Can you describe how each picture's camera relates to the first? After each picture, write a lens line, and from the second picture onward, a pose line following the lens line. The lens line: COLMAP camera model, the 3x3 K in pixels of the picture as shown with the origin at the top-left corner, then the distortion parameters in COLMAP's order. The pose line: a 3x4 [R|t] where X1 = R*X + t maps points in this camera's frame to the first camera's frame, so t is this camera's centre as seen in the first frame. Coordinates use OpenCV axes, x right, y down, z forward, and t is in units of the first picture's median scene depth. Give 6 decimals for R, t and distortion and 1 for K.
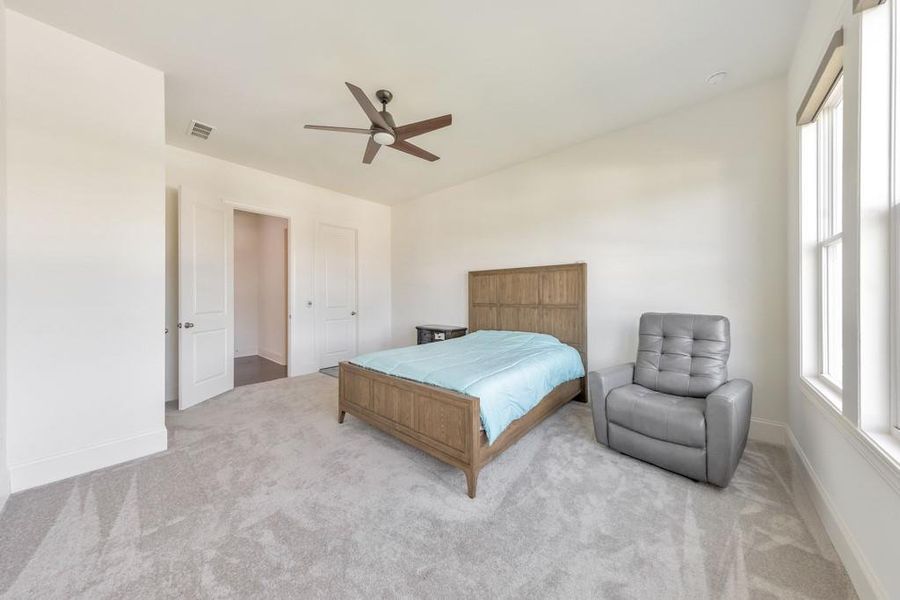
lens RADIAL K [[289.6, 0, 450.5], [0, 289.6, 296.7], [0, 0, 1]] dist [0.000087, -0.000016]
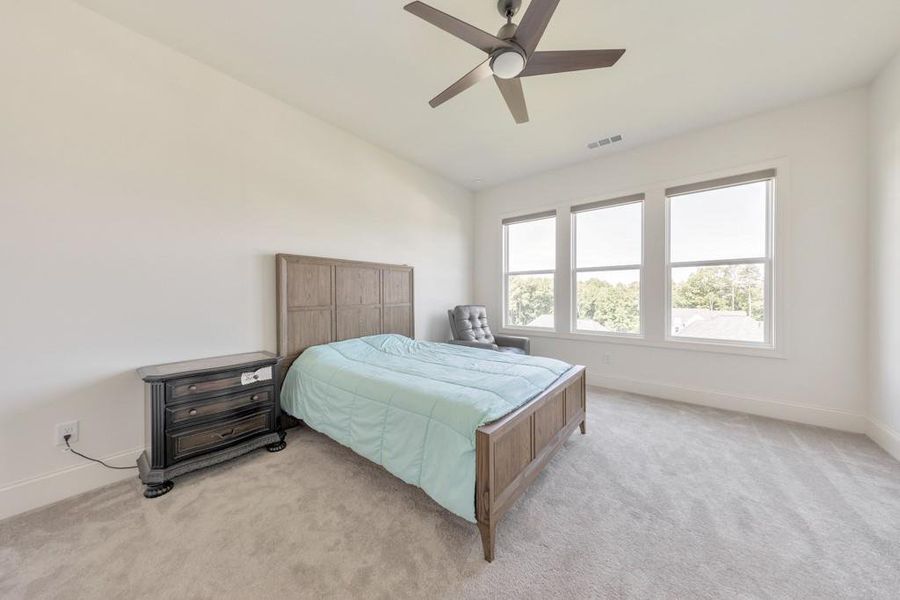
lens RADIAL K [[289.6, 0, 450.5], [0, 289.6, 296.7], [0, 0, 1]] dist [0.000087, -0.000016]
pose [[-0.046235, -0.006874, 0.998907, -0.584309], [0.005793, 0.999958, 0.007150, -0.001631], [-0.998914, 0.006117, -0.046193, 0.734767]]
